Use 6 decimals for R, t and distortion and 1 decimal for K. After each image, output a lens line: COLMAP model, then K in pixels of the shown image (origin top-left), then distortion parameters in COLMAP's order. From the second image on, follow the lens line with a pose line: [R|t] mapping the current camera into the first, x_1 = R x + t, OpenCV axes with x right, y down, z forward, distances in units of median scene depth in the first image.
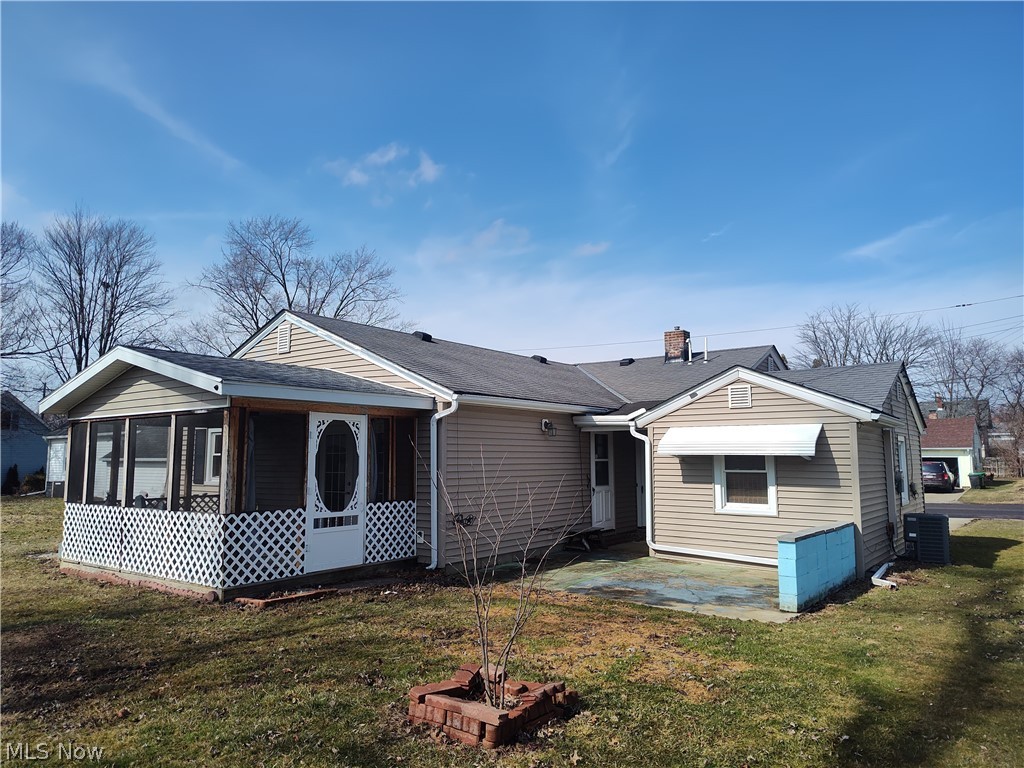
lens RADIAL K [[694.6, 0, 516.4], [0, 694.6, 385.8], [0, 0, 1]] dist [0.045655, -0.049726]
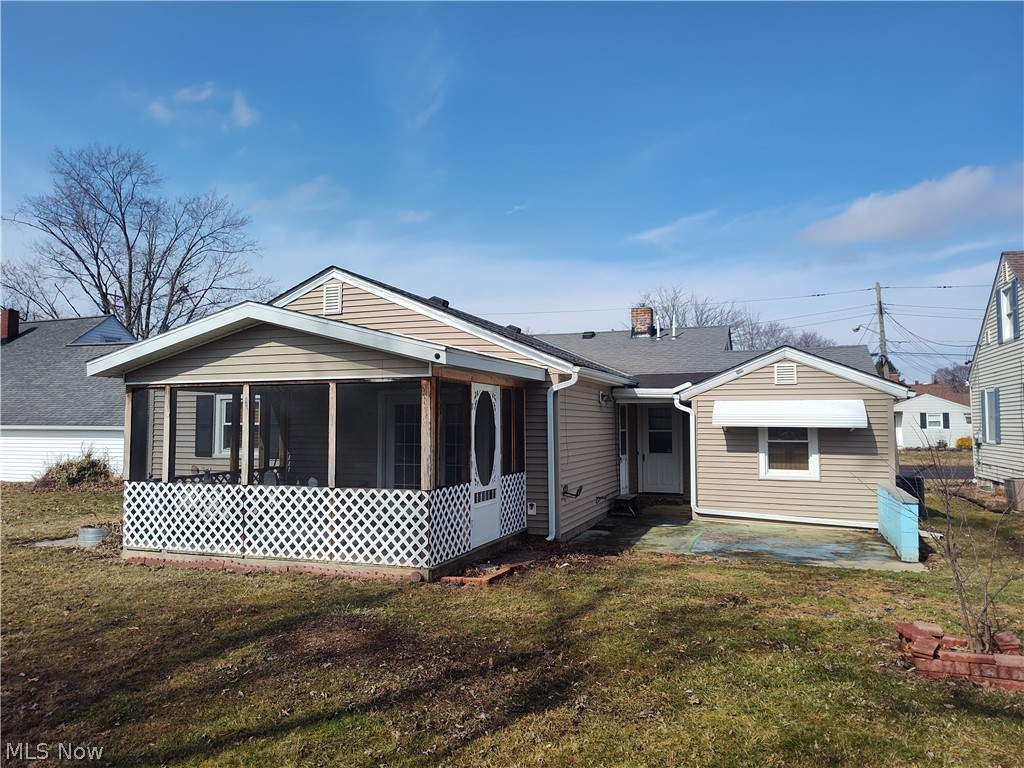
lens RADIAL K [[694.6, 0, 514.2], [0, 694.6, 390.8], [0, 0, 1]] dist [0.045655, -0.049726]
pose [[0.959855, 0.015821, 0.280051, -0.389720], [-0.031416, 0.998190, 0.051282, -0.001416], [-0.278733, -0.058021, 0.958614, 0.054427]]
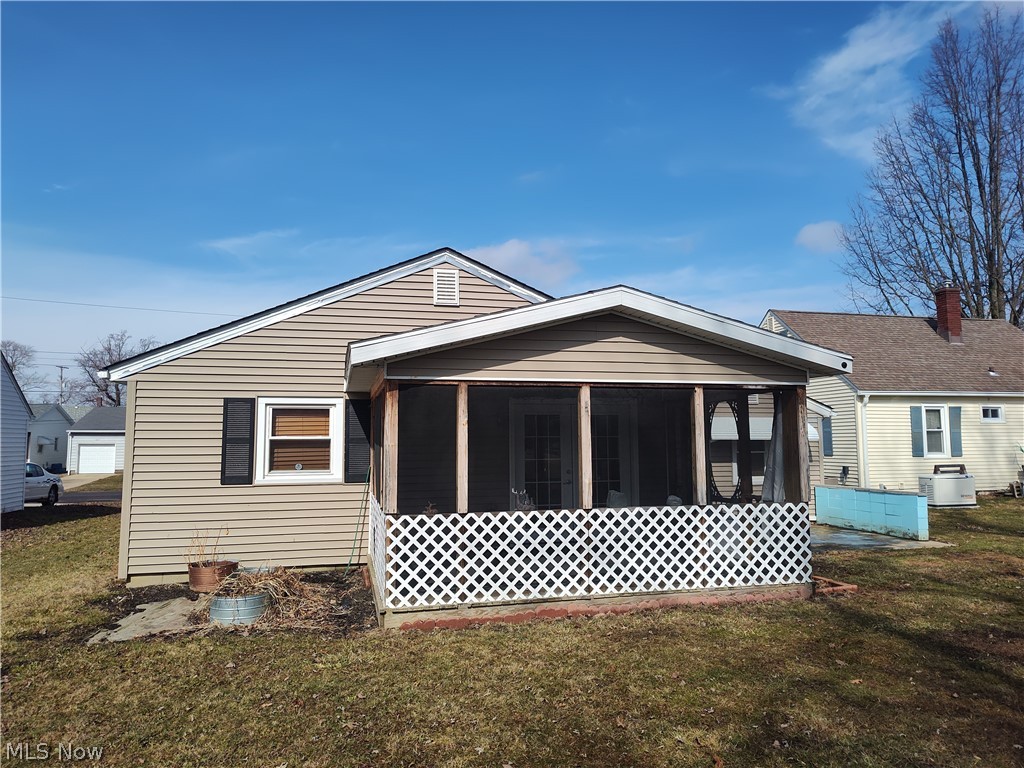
lens RADIAL K [[694.6, 0, 510.5], [0, 694.6, 390.3], [0, 0, 1]] dist [0.045655, -0.049726]
pose [[0.638382, 0.056398, 0.767651, -0.941120], [-0.075366, 0.997100, -0.010580, 0.052355], [-0.766022, -0.051100, 0.640781, 0.491273]]
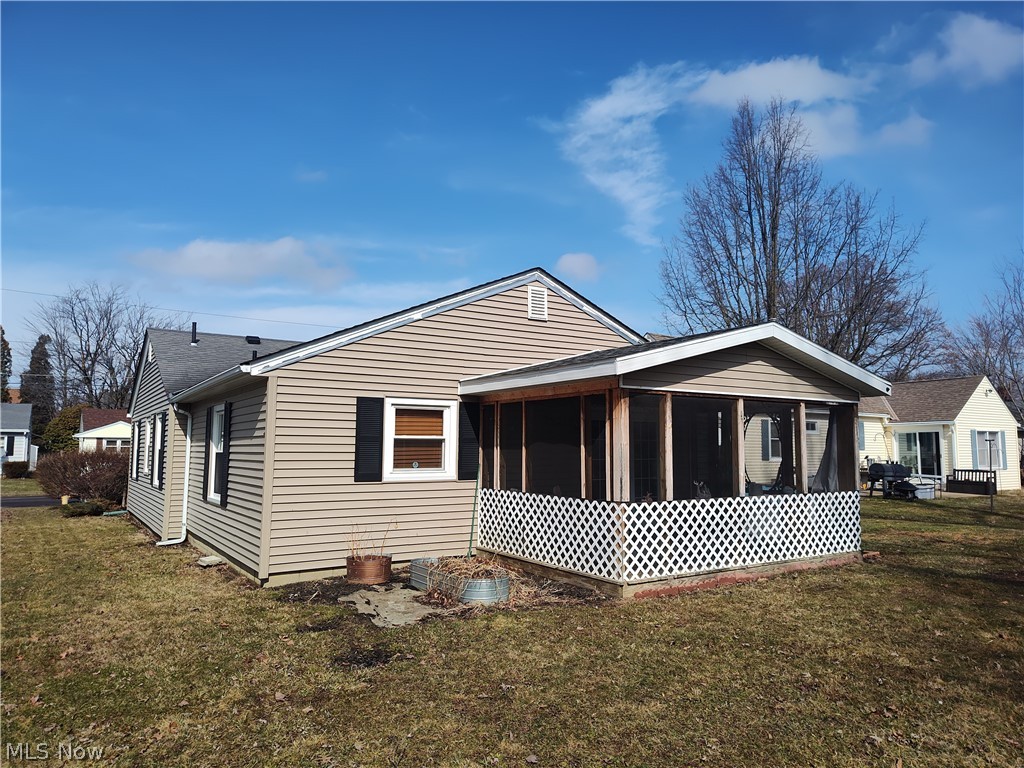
lens RADIAL K [[694.6, 0, 518.6], [0, 694.6, 399.0], [0, 0, 1]] dist [0.045655, -0.049726]
pose [[0.344445, 0.070714, 0.936139, -1.217628], [-0.101461, 0.994123, -0.037762, 0.089354], [-0.933308, -0.081975, 0.349595, 0.779153]]
